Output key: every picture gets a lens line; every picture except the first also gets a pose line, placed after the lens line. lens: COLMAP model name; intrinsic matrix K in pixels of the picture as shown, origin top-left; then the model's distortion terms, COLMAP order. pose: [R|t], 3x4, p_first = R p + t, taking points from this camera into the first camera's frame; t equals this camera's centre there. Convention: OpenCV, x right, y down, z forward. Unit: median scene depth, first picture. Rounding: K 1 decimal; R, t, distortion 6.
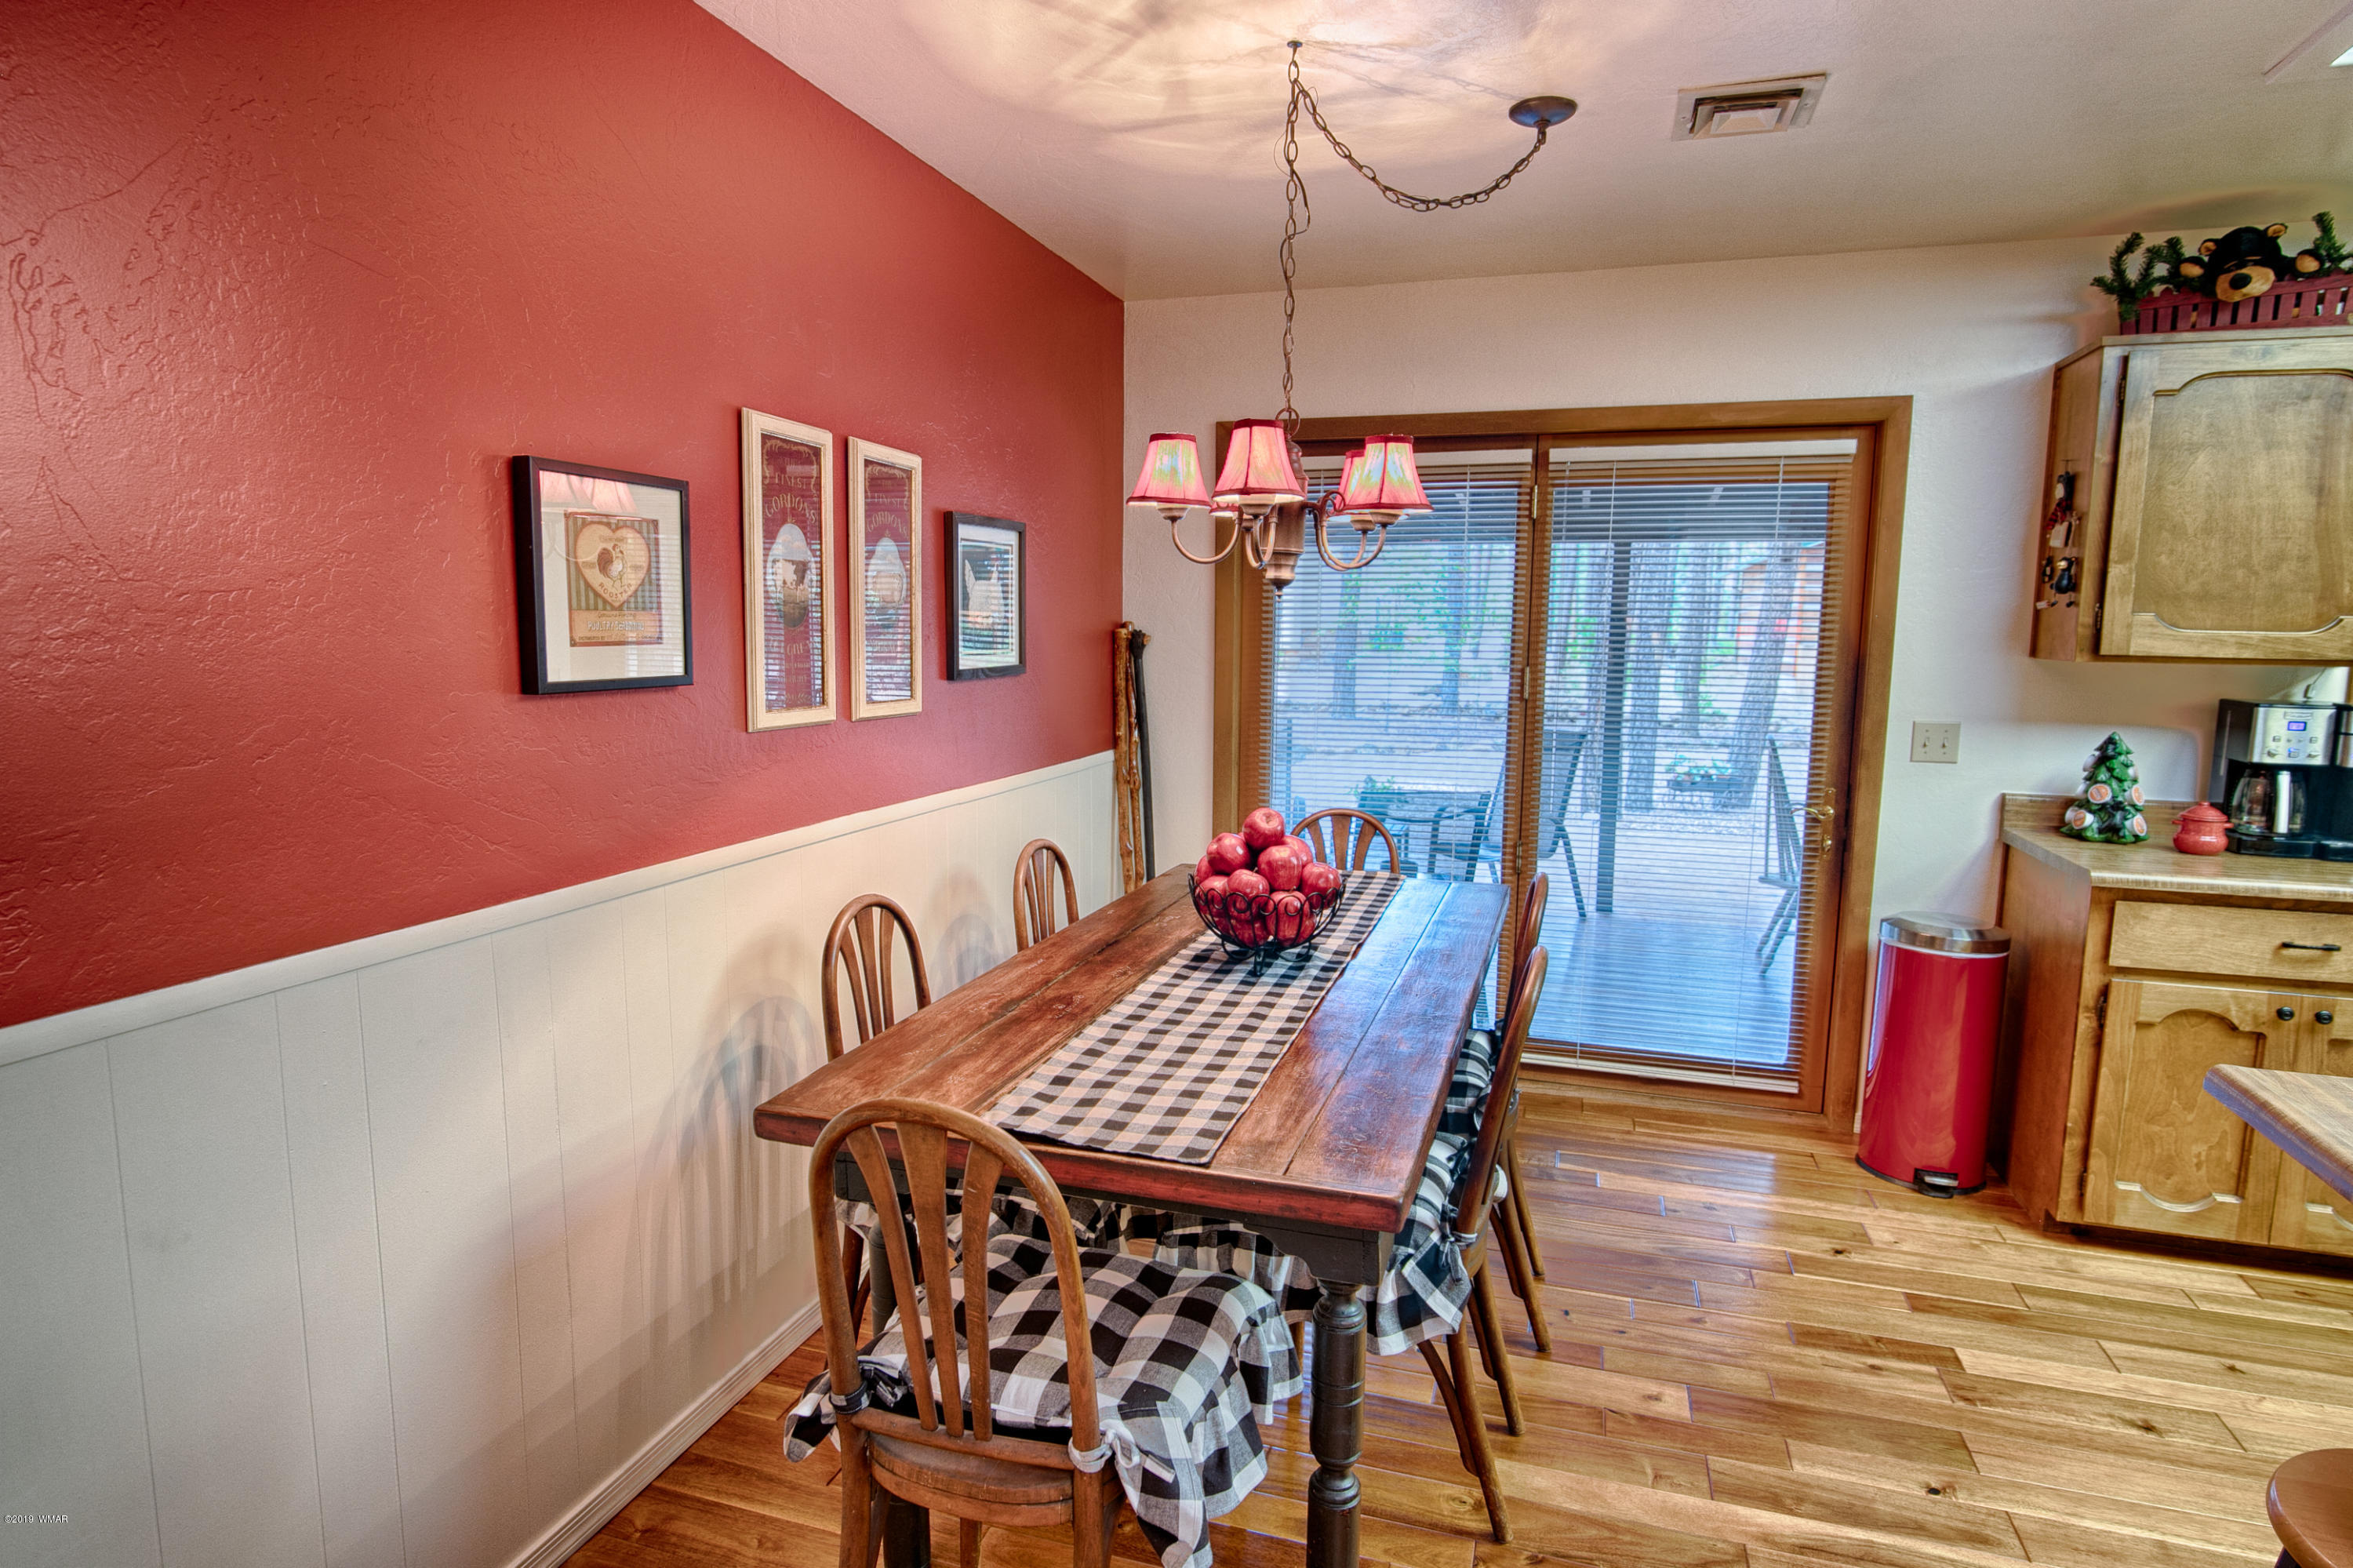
lens RADIAL K [[1250.1, 0, 1180.4], [0, 1250.1, 786.9], [0, 0, 1]] dist [-0.014549, 0.001022]
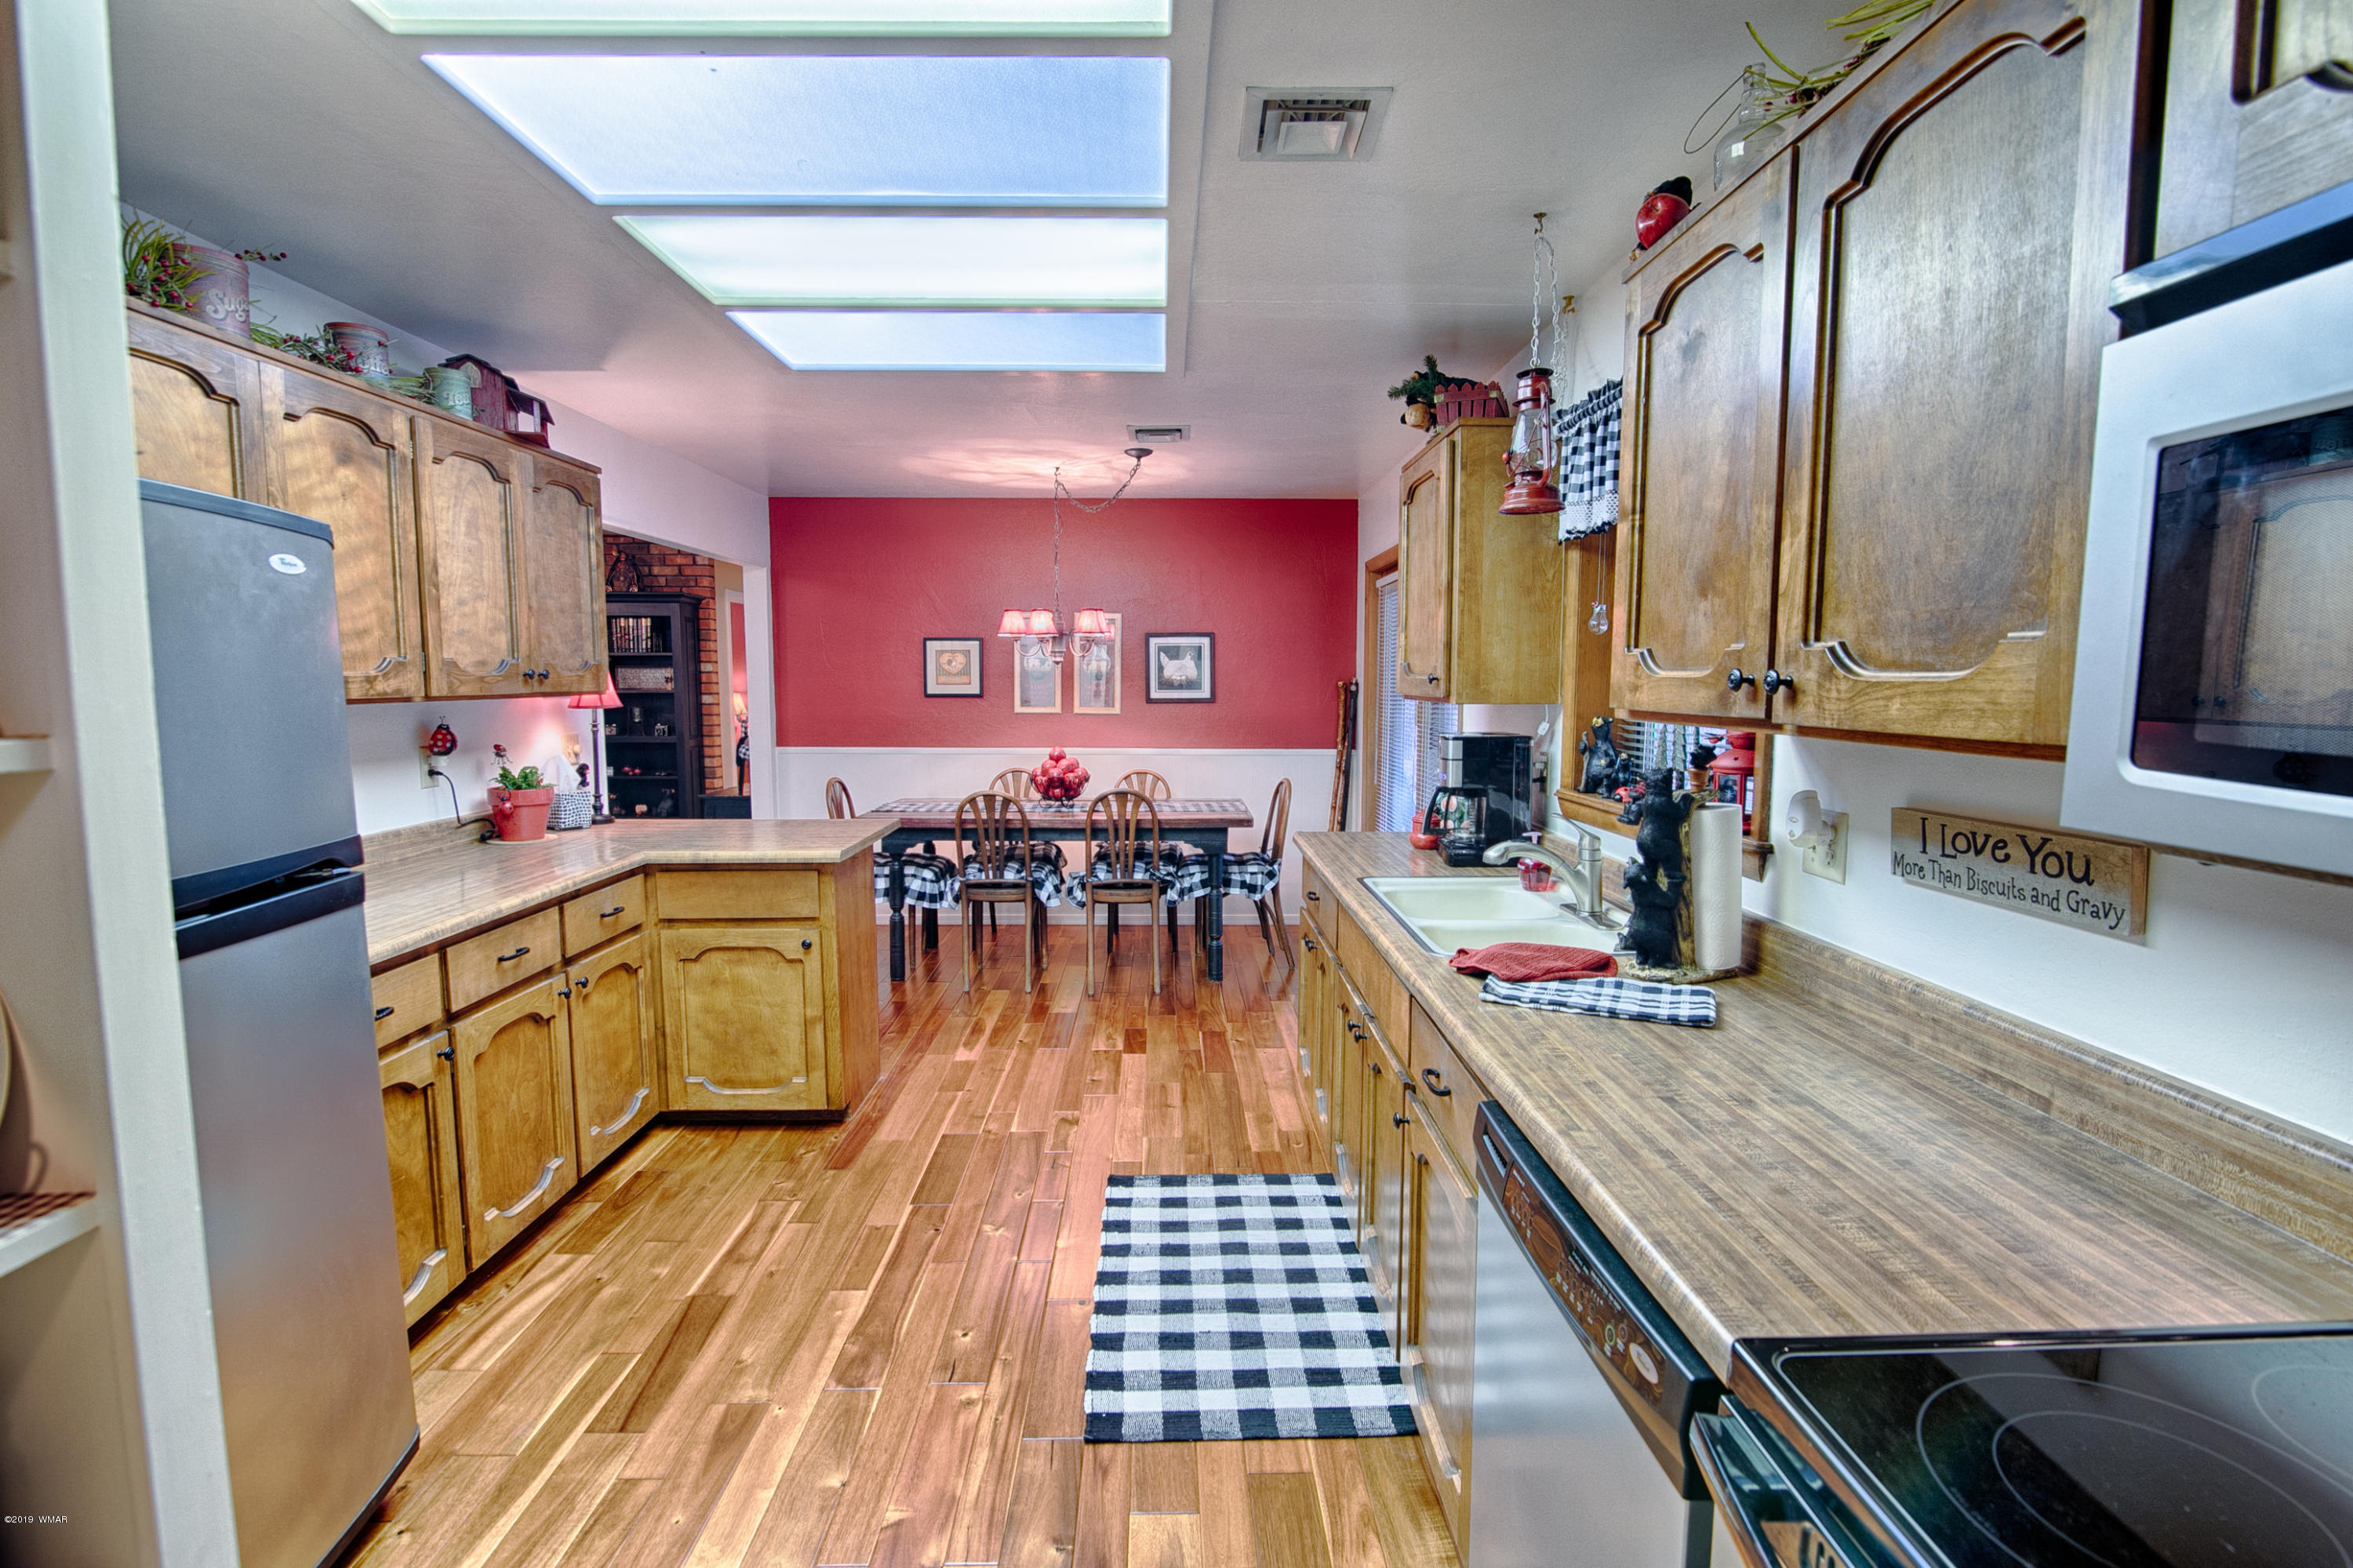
lens RADIAL K [[1077.4, 0, 1184.2], [0, 1077.4, 784.1], [0, 0, 1]] dist [-0.019346, -0.001905]
pose [[0.326916, 0.083123, -0.941391, 1.887406], [-0.120897, 0.991618, 0.045574, -0.033670], [0.937289, 0.098913, 0.334225, 0.408054]]
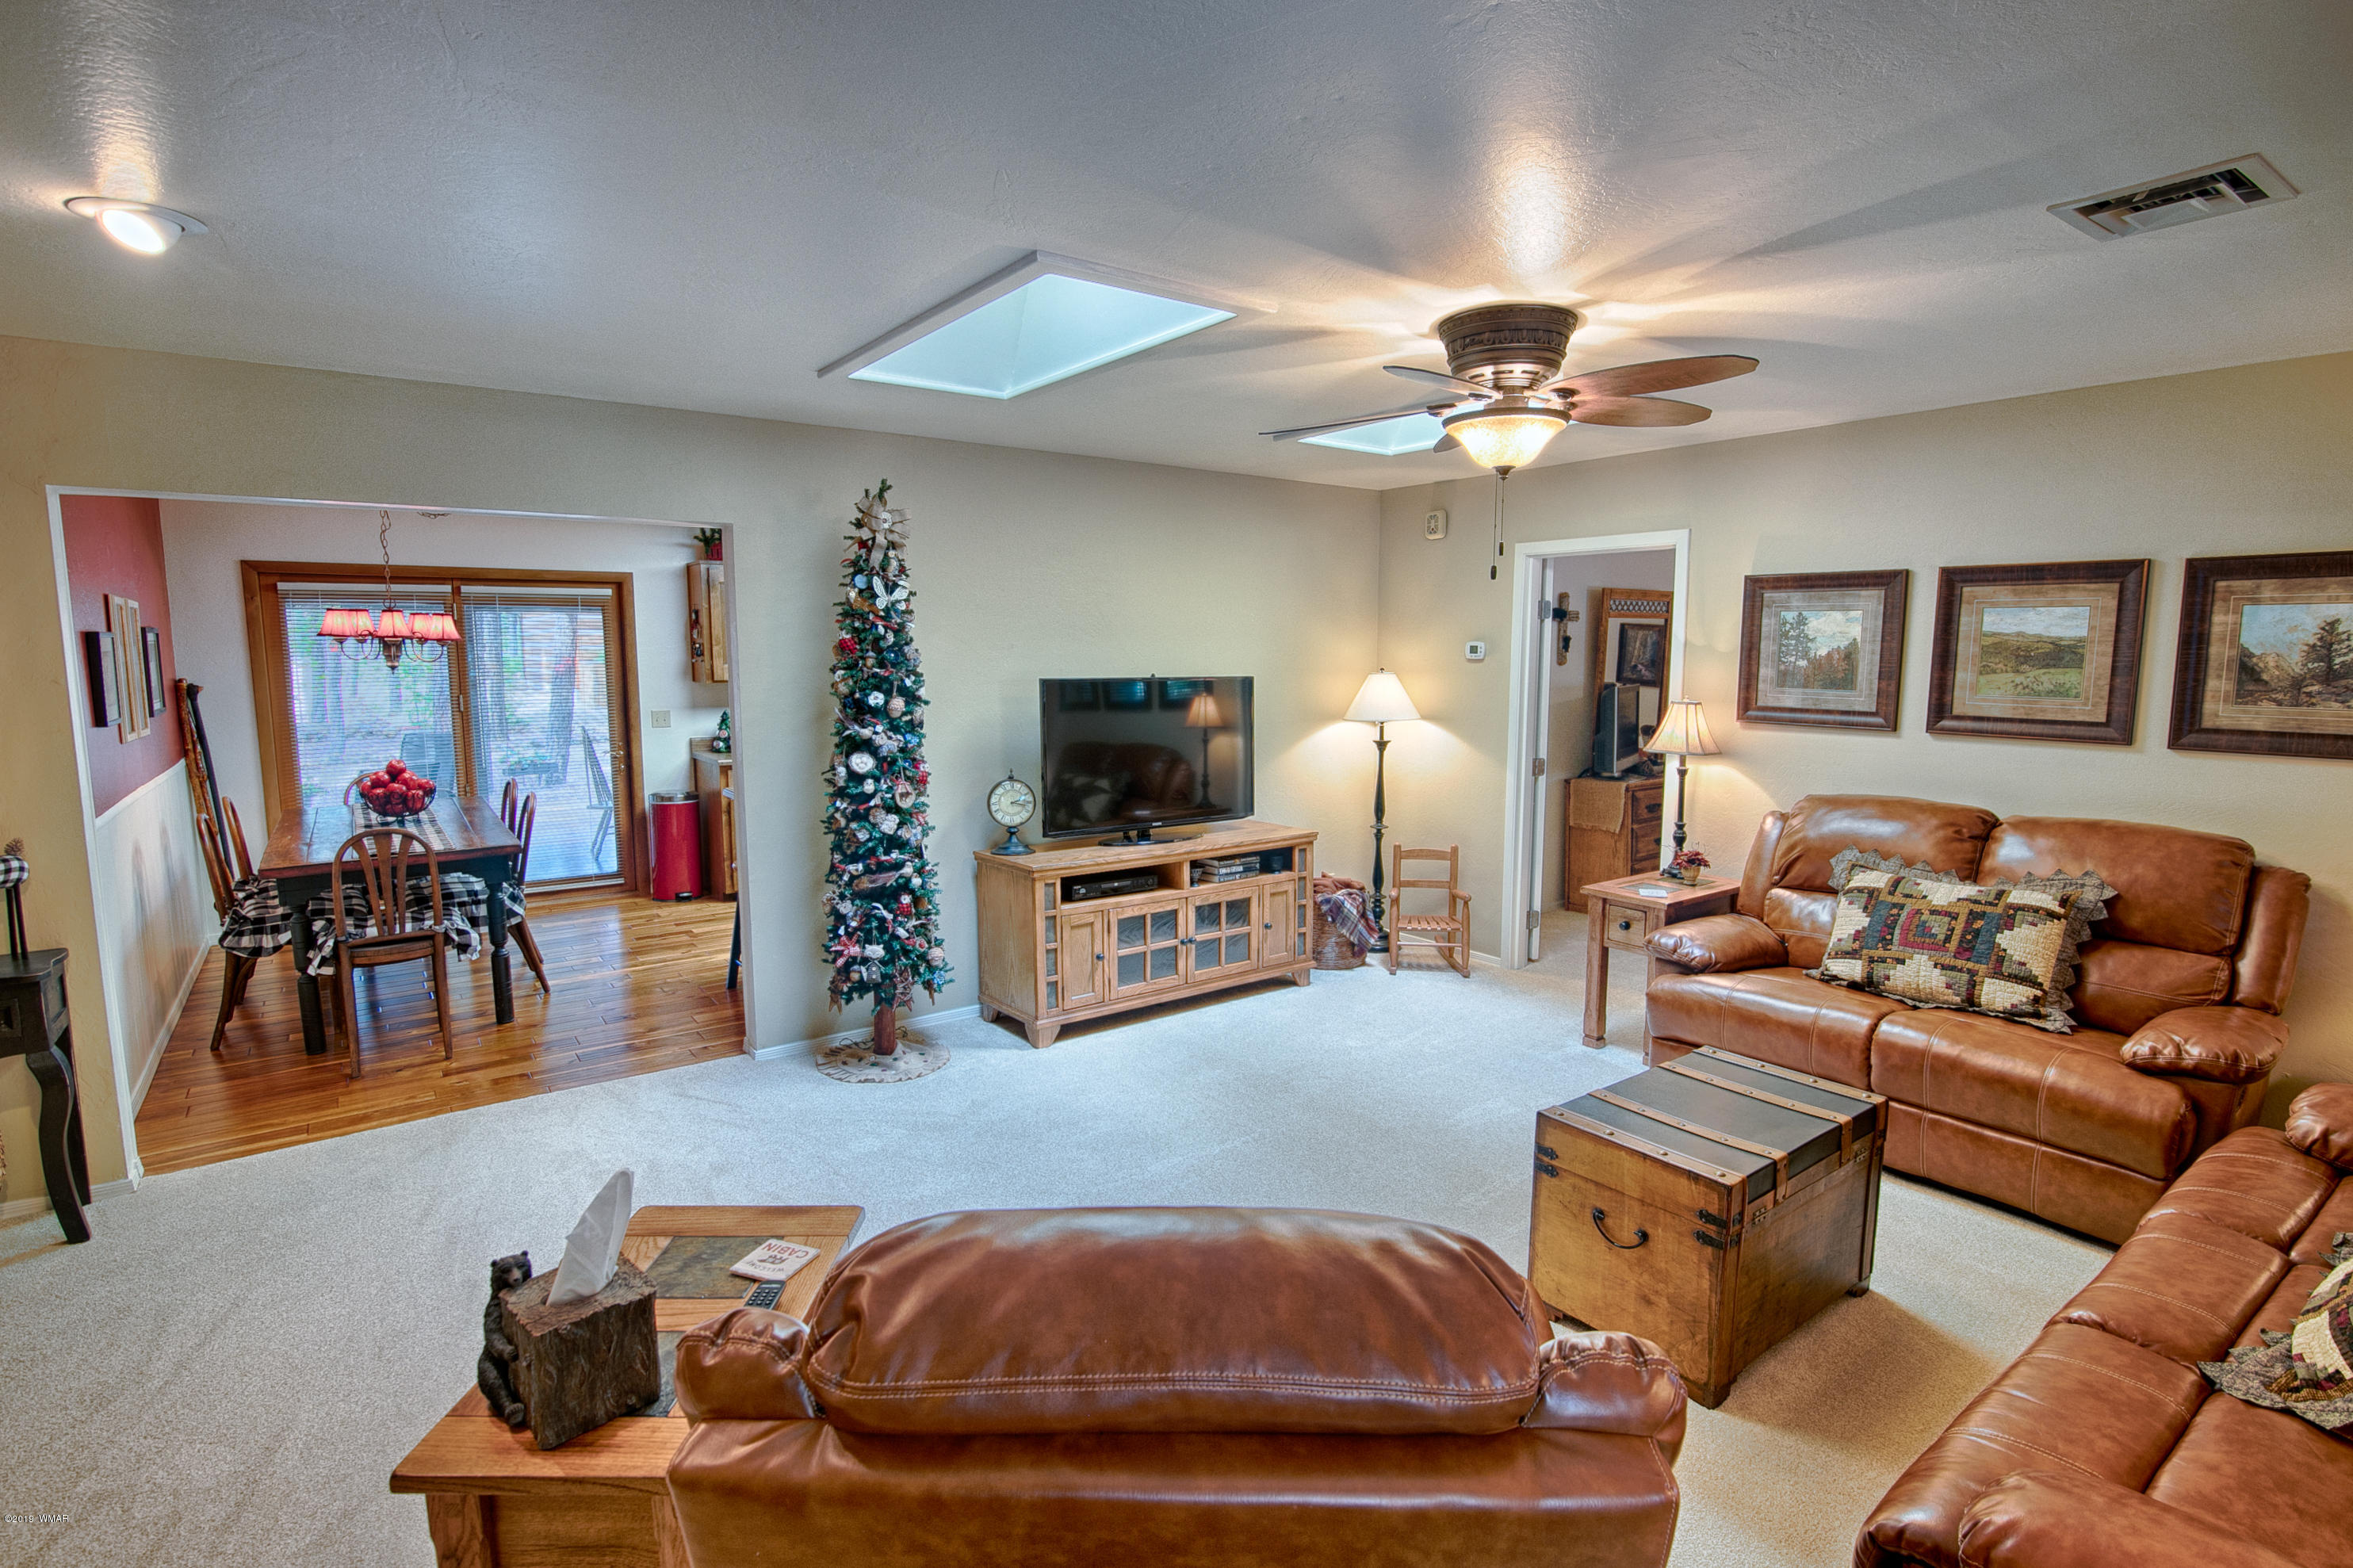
lens RADIAL K [[1136.2, 0, 1166.9], [0, 1136.2, 788.9], [0, 0, 1]] dist [-0.018489, -0.000298]
pose [[0.589421, -0.109774, 0.800333, -0.648235], [0.110170, 0.992391, 0.054979, 0.096707], [-0.800279, 0.055767, 0.597029, -1.206446]]
